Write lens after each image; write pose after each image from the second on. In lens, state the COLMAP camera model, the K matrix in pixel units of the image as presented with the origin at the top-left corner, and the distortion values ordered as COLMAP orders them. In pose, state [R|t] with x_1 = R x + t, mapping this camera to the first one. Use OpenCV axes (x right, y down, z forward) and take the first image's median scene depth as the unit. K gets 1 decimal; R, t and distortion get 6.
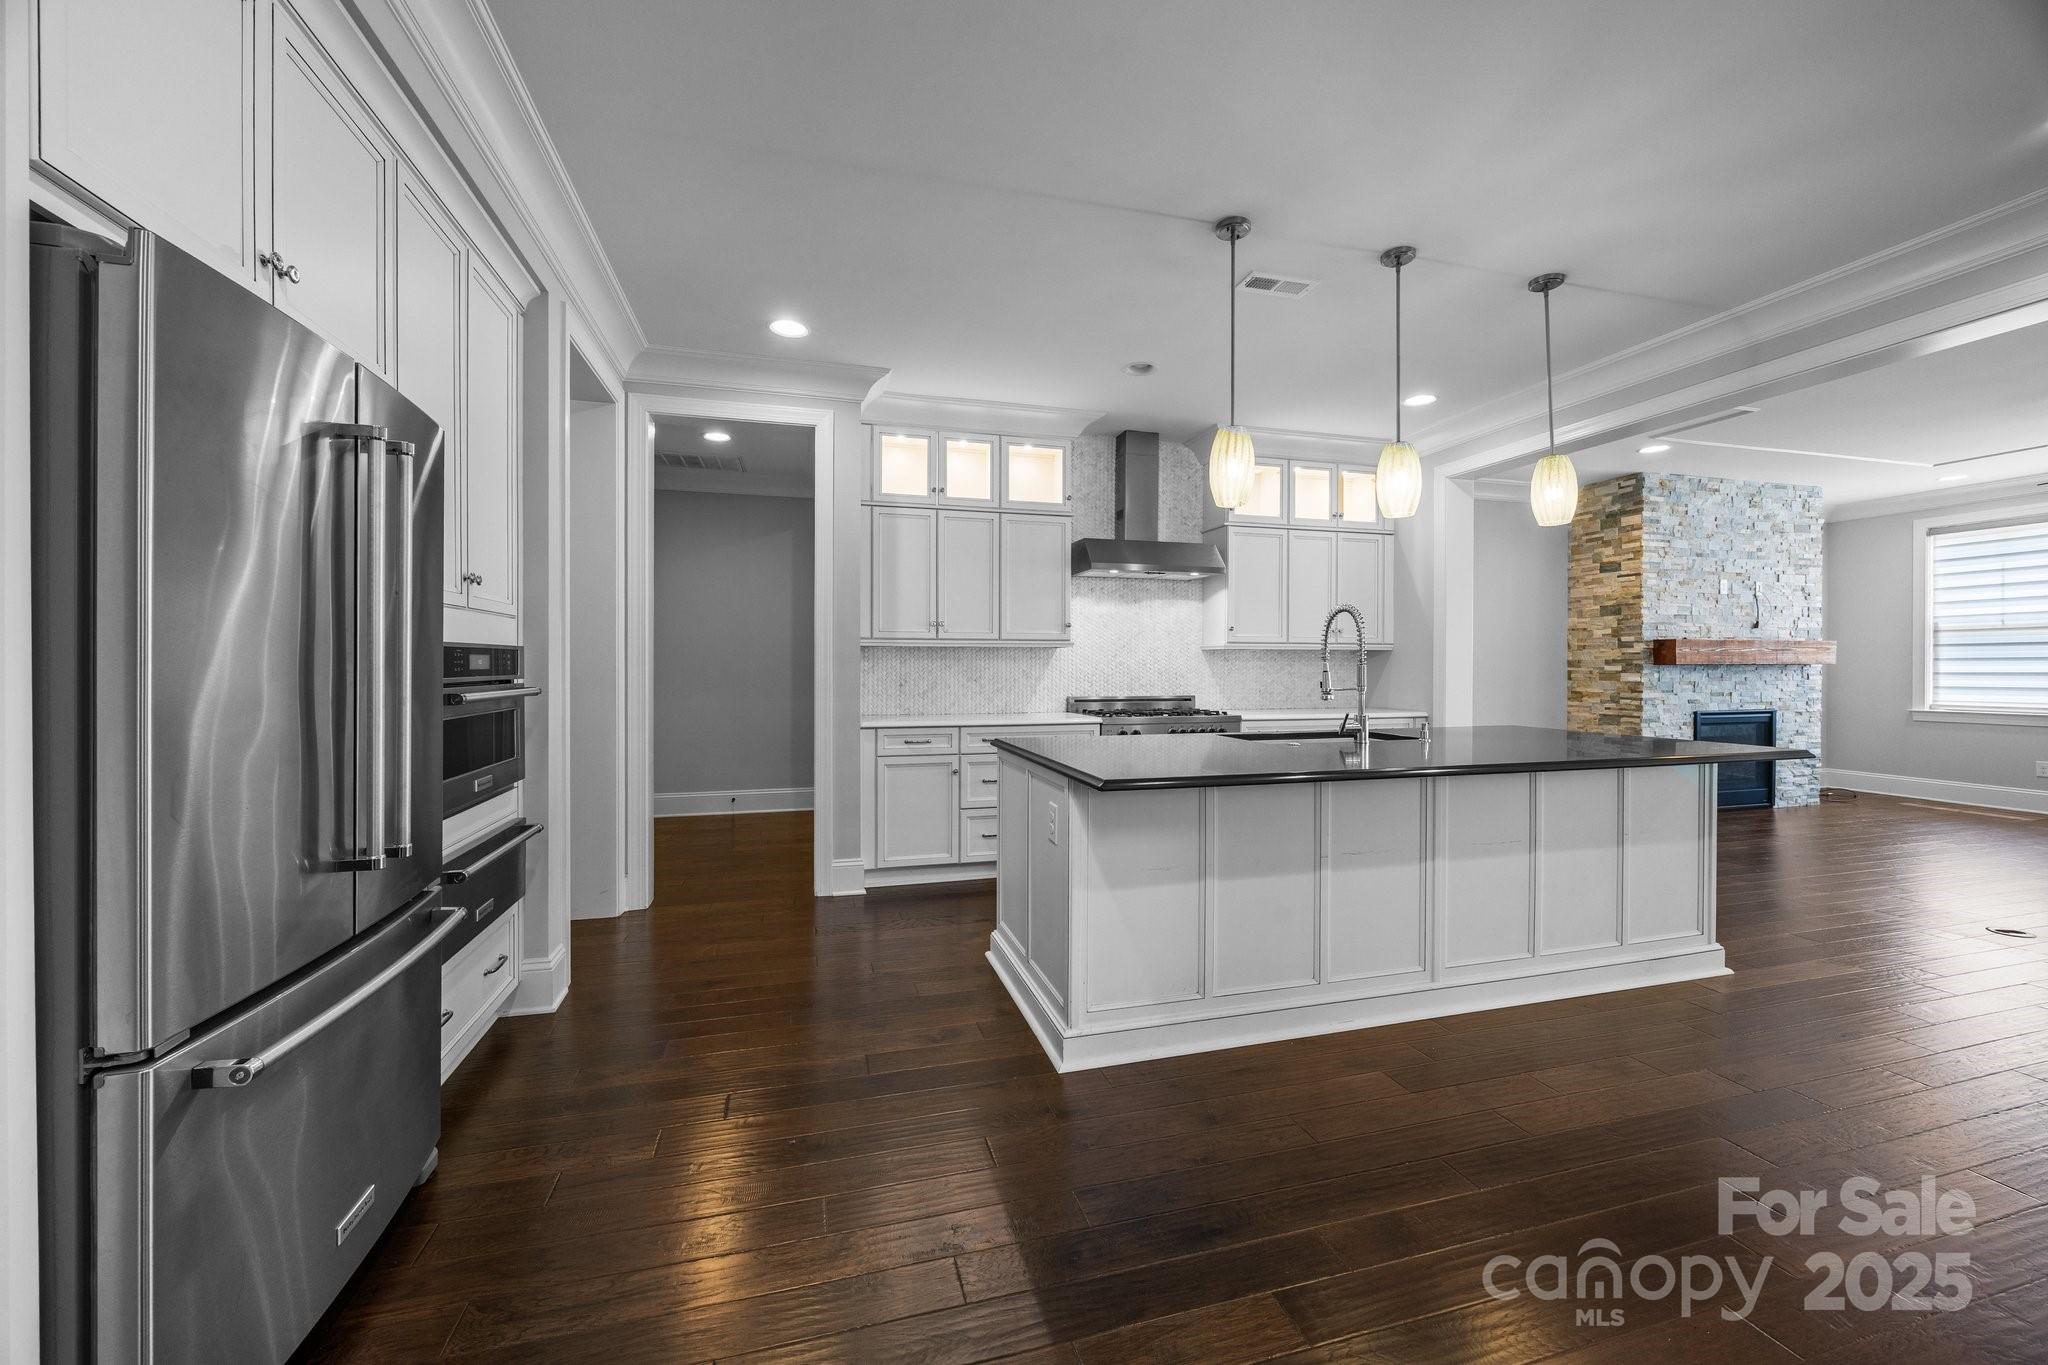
lens RADIAL K [[777.1, 0, 1021.9], [0, 777.1, 670.5], [0, 0, 1]] dist [-0.000801, 0.000443]
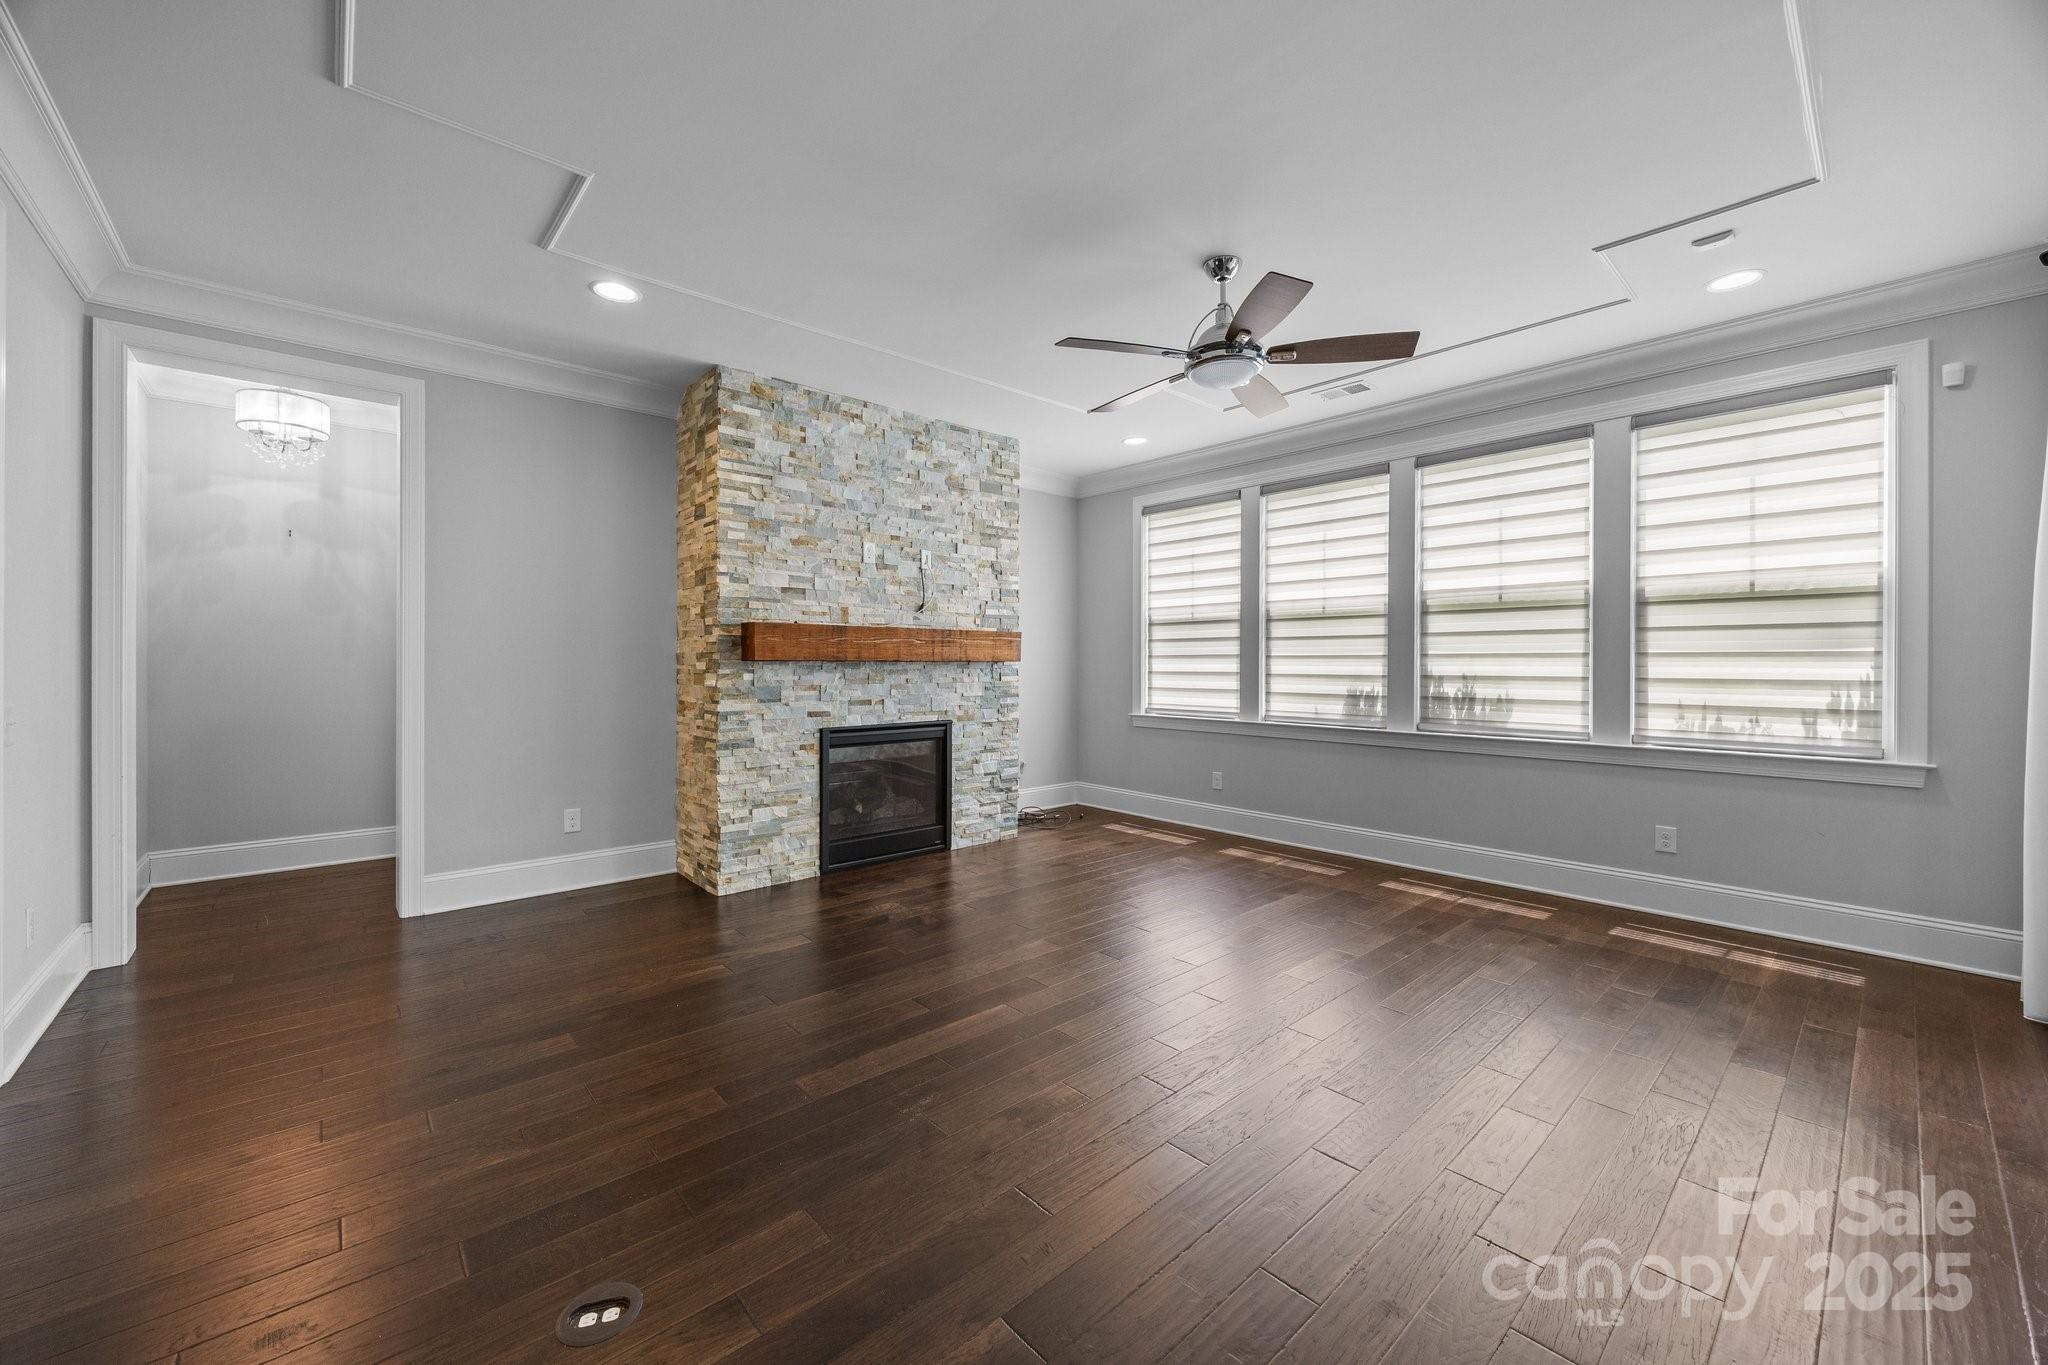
lens RADIAL K [[777.1, 0, 1026.3], [0, 777.1, 661.7], [0, 0, 1]] dist [-0.000801, 0.000443]
pose [[0.901872, 0.004355, 0.431981, 0.733283], [-0.001594, 0.999976, -0.006752, -0.002430], [-0.432000, 0.005401, 0.901857, 0.293312]]
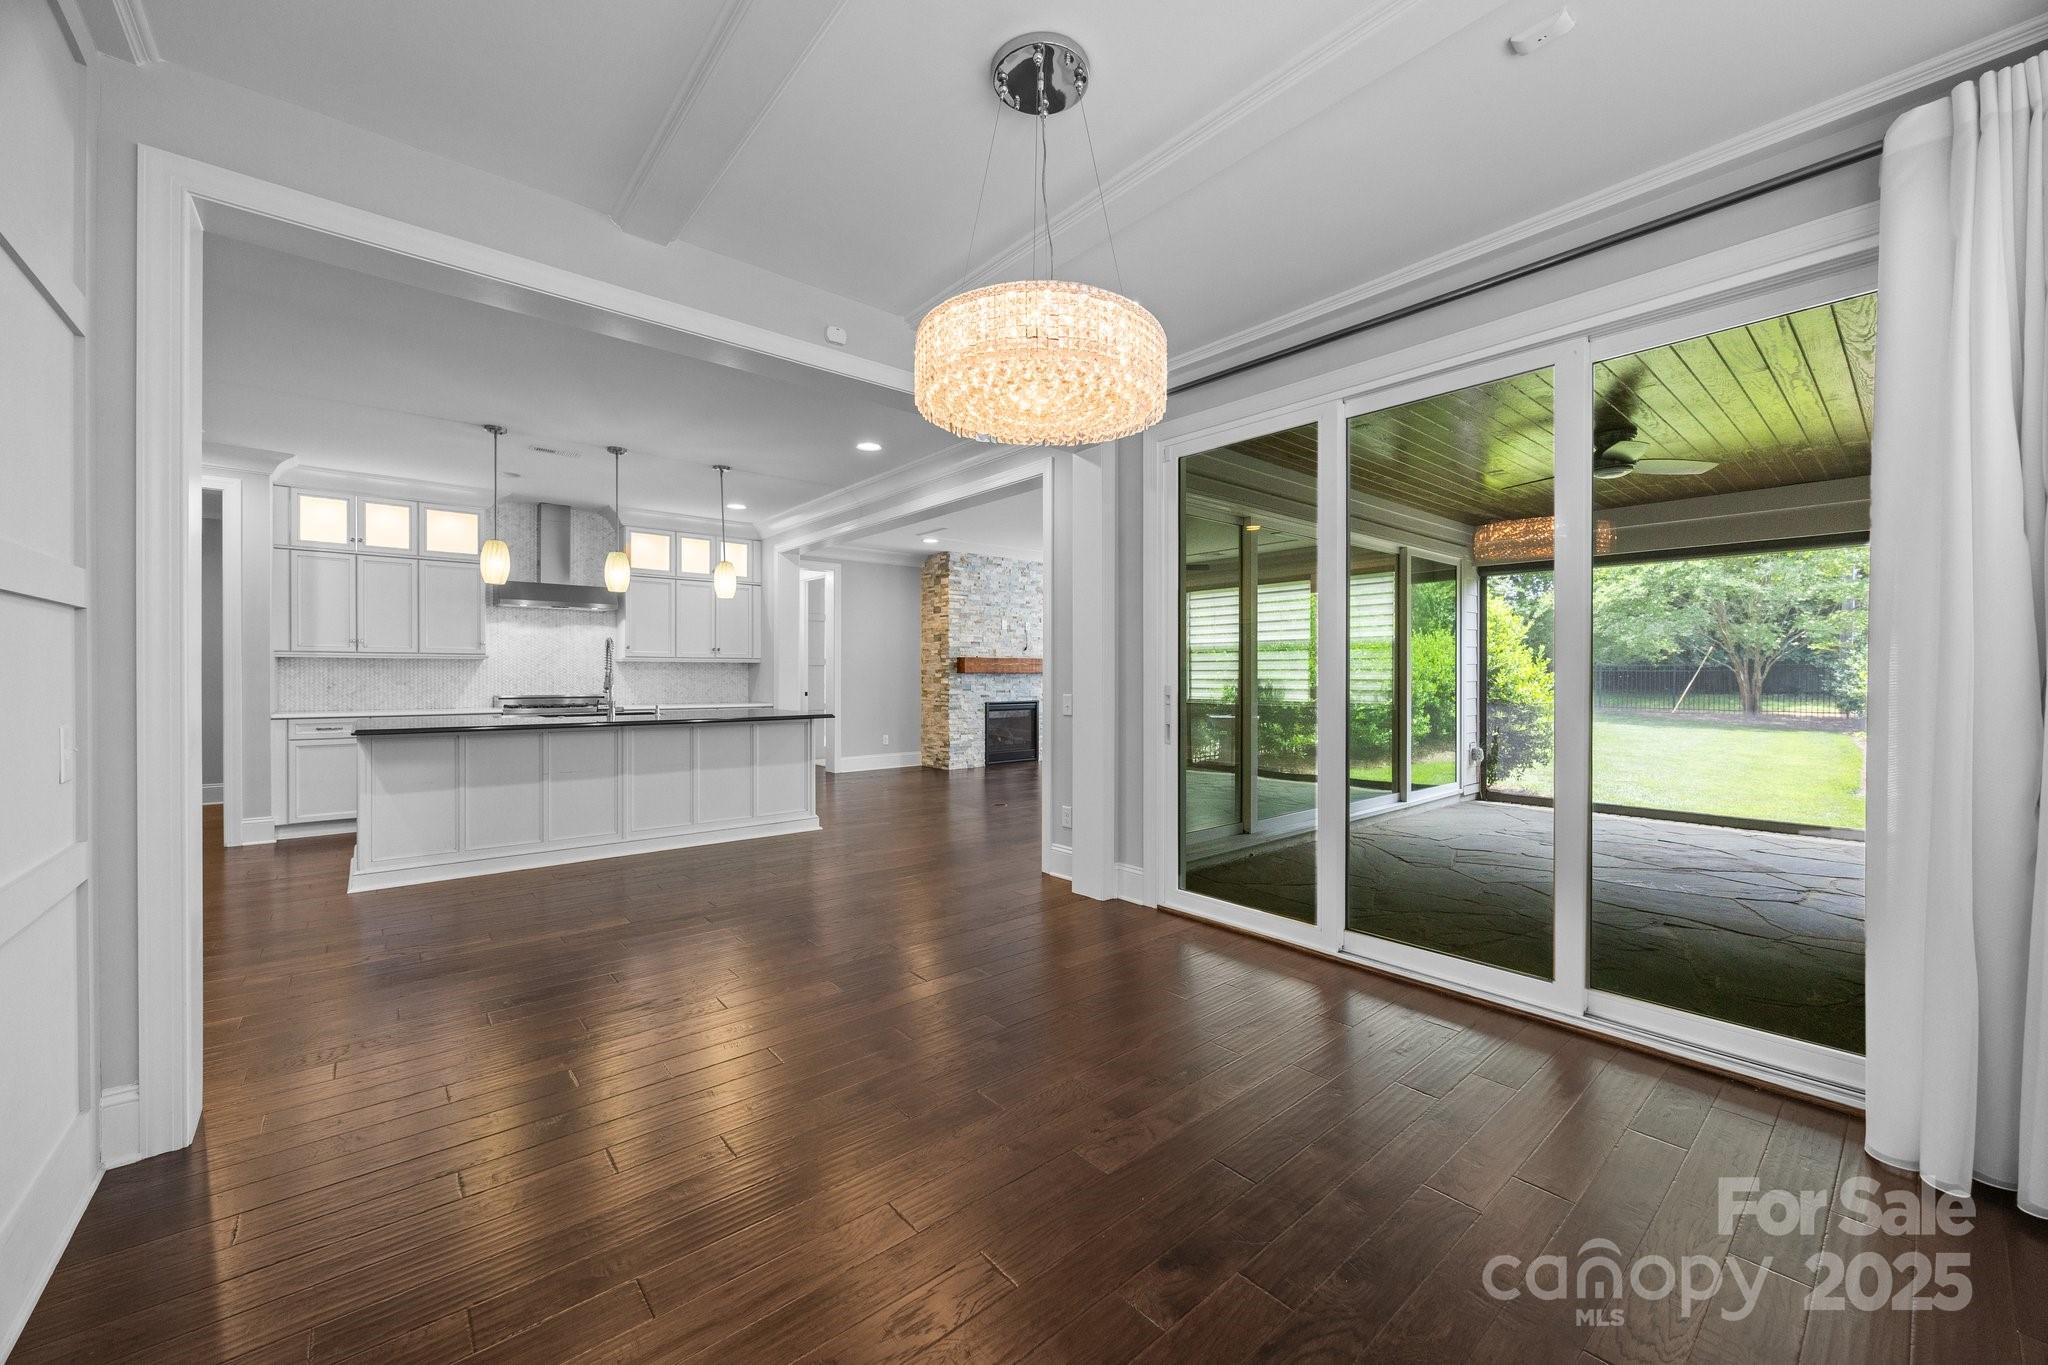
lens RADIAL K [[777.1, 0, 1022.5], [0, 777.1, 682.8], [0, 0, 1]] dist [-0.000801, 0.000443]
pose [[0.910681, -0.003055, 0.413099, 0.274086], [0.000579, 0.999981, 0.006118, 0.002694], [-0.413110, -0.005332, 0.910666, -0.492256]]
